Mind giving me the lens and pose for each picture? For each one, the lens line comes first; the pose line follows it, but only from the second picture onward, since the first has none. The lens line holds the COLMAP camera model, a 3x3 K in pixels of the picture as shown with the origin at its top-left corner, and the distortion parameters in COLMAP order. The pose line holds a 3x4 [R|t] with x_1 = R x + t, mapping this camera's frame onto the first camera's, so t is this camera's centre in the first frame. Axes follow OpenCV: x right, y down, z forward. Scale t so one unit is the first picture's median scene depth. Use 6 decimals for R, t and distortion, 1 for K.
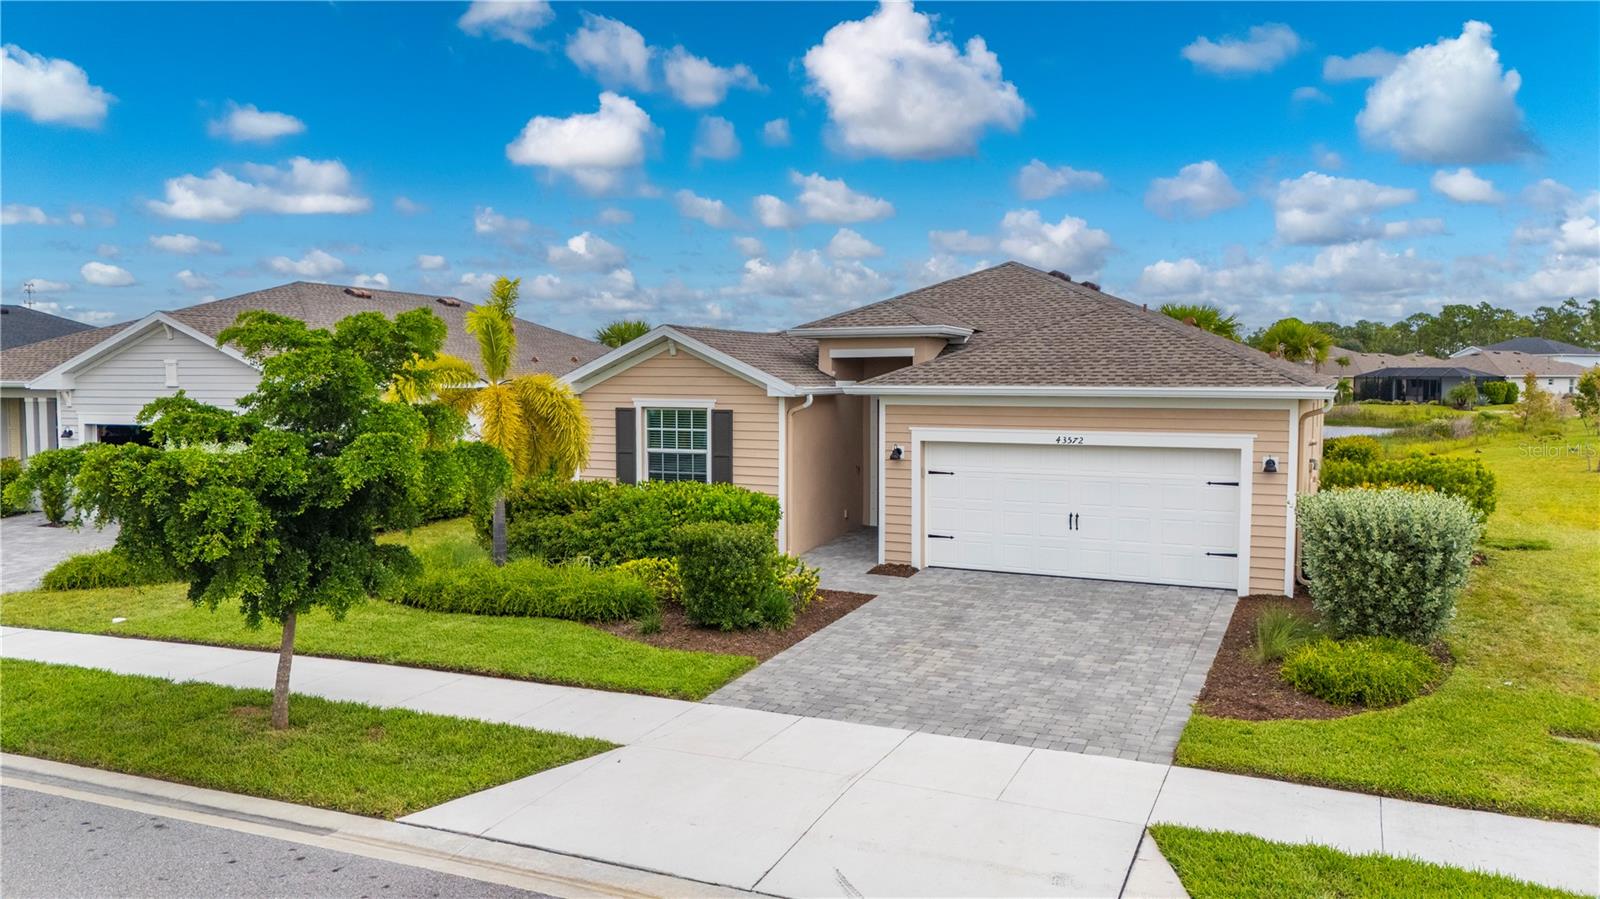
lens RADIAL K [[1184.9, 0, 800.0], [0, 1184.9, 449.5], [0, 0, 1]] dist [0.068290, -0.064964]
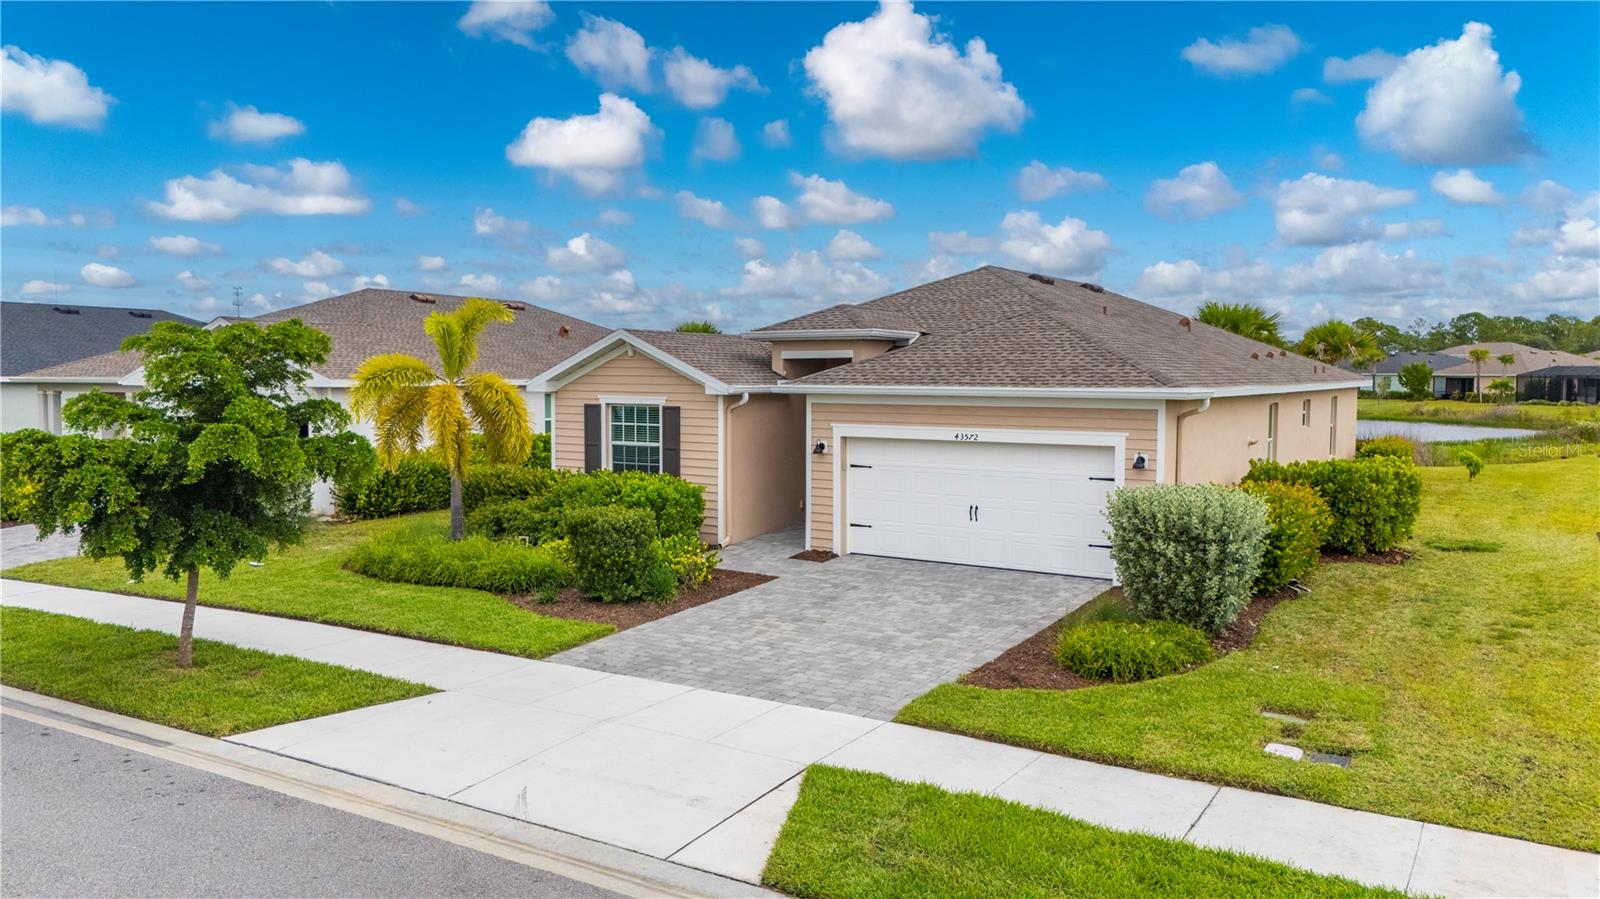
lens RADIAL K [[1184.9, 0, 800.0], [0, 1184.9, 449.5], [0, 0, 1]] dist [0.068290, -0.064964]
pose [[0.991304, 0.010809, -0.131148, 0.205409], [-0.010482, 0.999940, 0.003180, 0.001560], [0.131175, -0.001778, 0.991358, -0.071750]]
